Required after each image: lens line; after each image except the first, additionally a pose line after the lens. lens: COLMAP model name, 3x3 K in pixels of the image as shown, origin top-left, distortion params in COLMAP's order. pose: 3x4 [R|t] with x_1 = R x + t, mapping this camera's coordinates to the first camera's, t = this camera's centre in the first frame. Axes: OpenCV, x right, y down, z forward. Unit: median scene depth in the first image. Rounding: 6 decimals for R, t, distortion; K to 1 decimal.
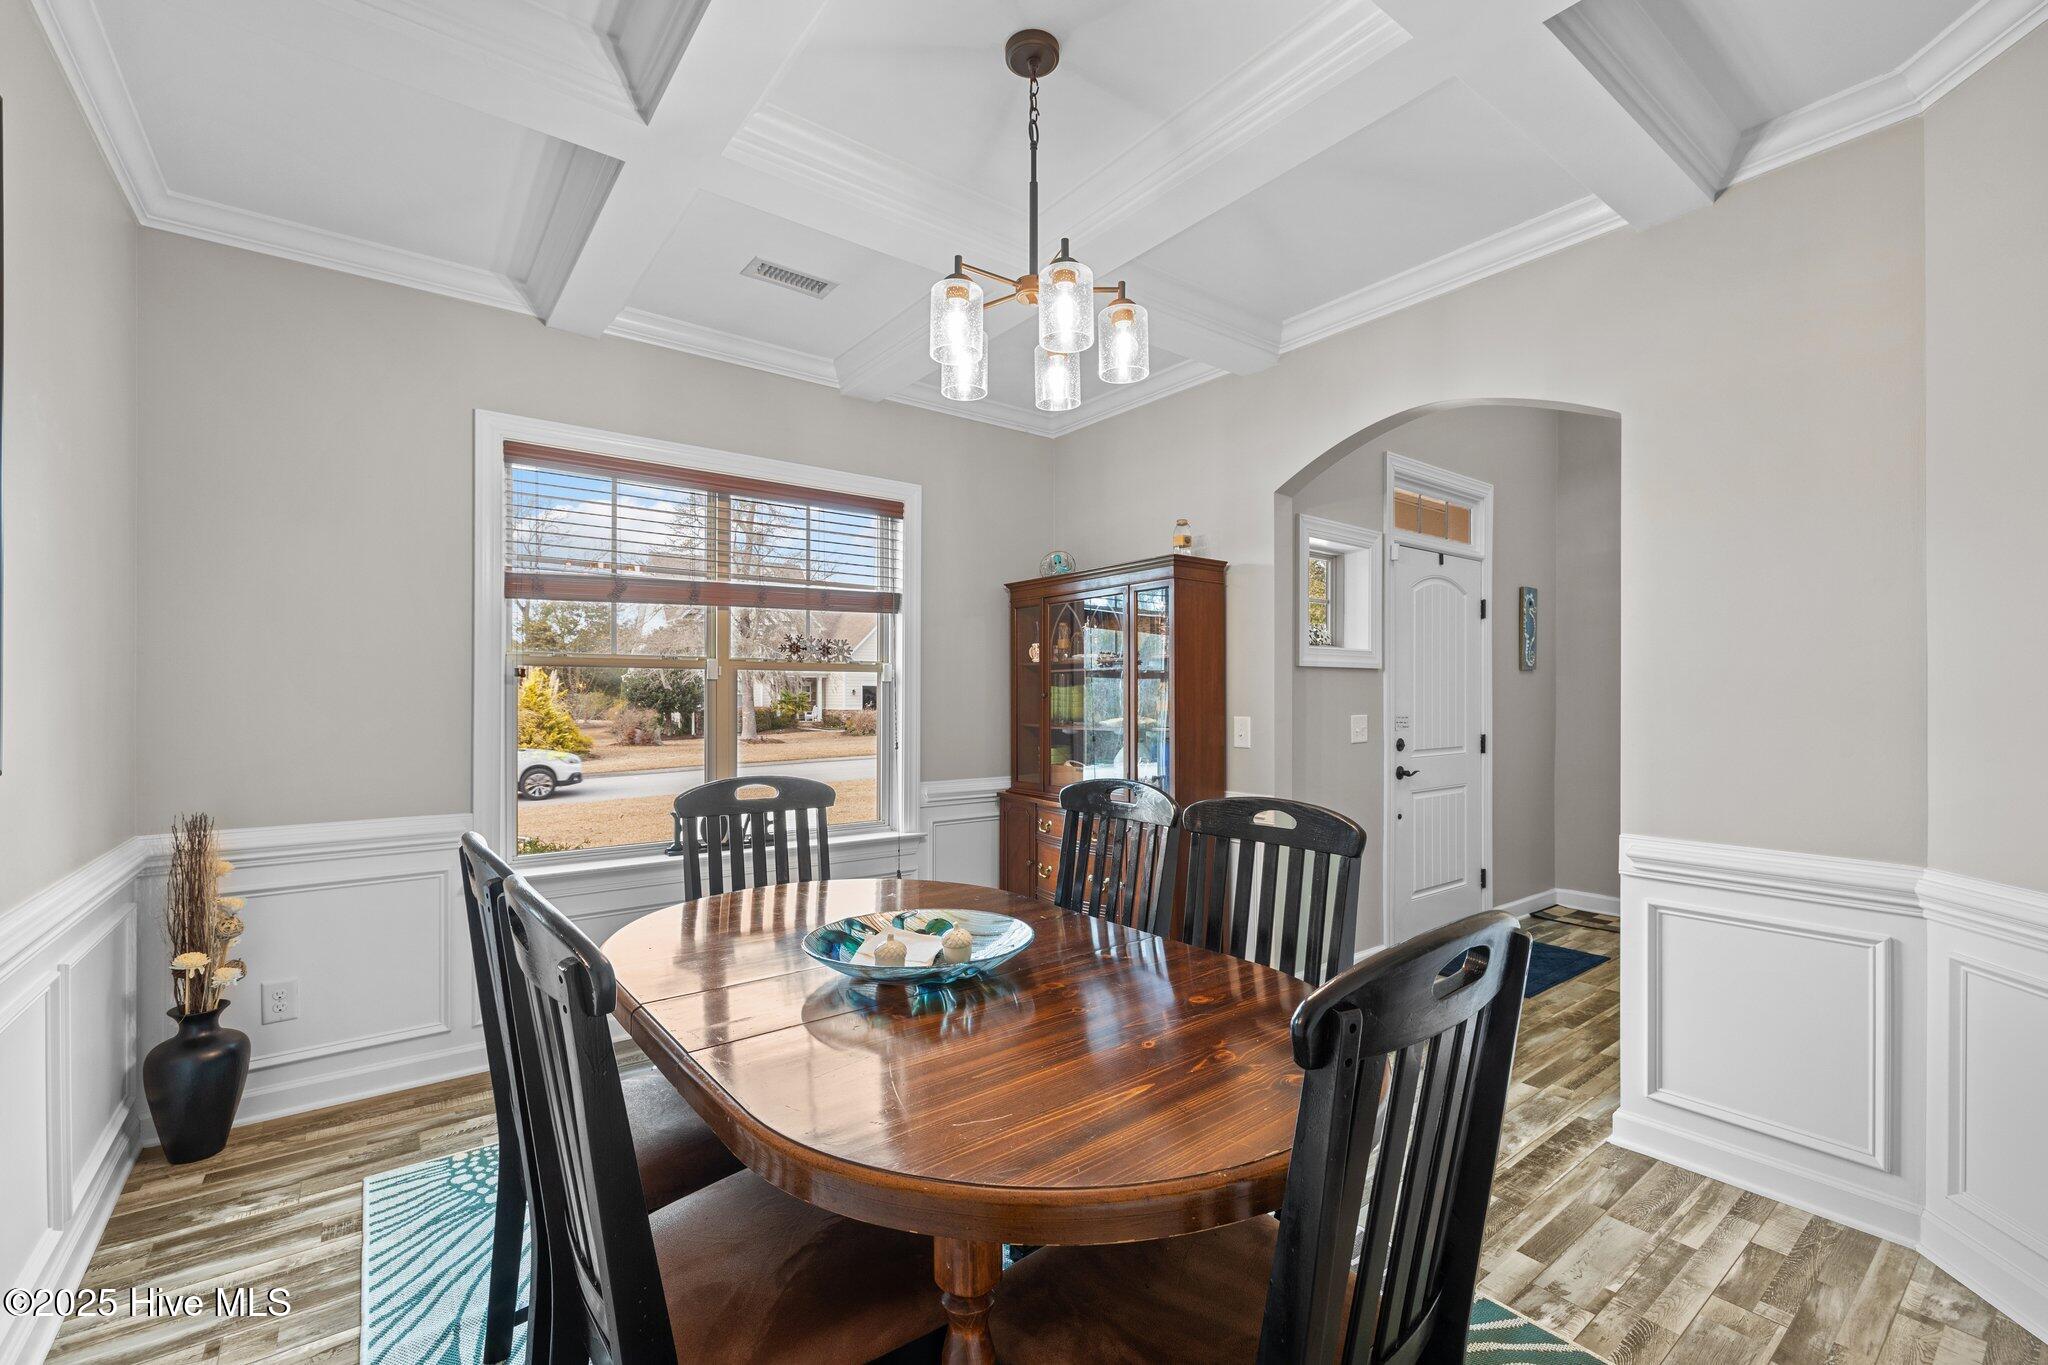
lens RADIAL K [[871.4, 0, 1010.6], [0, 871.4, 692.0], [0, 0, 1]] dist [-0.000565, 0.000042]
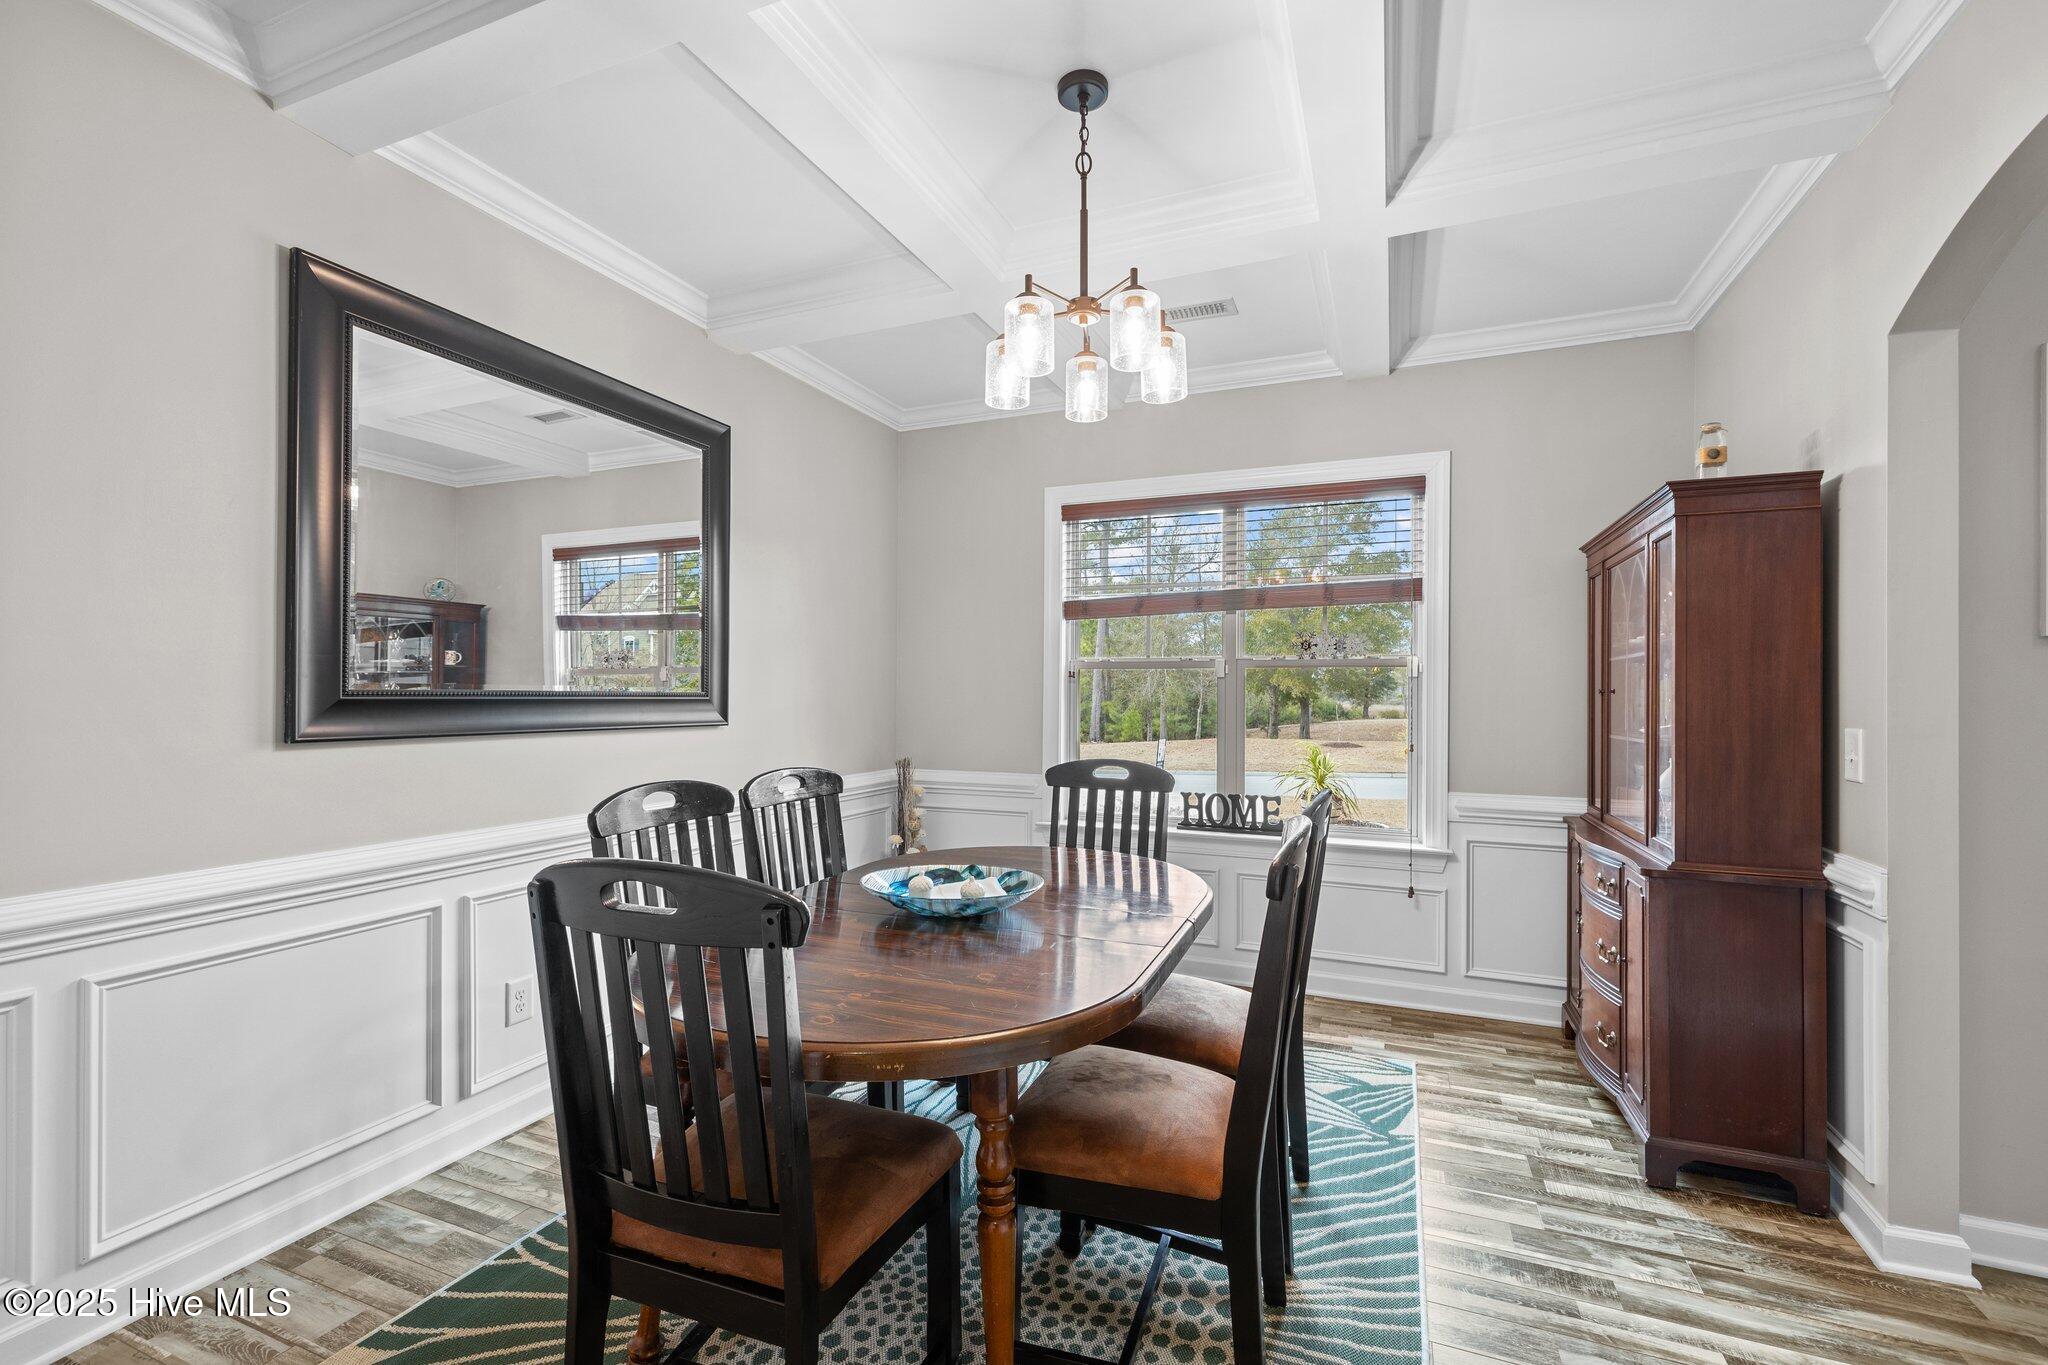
lens RADIAL K [[871.4, 0, 1010.6], [0, 871.4, 692.0], [0, 0, 1]] dist [-0.000565, 0.000042]
pose [[0.497166, 0.001074, -0.867655, 0.654166], [0.001695, 0.999996, 0.002209, 0.001510], [0.867654, -0.002569, 0.497162, 0.281725]]
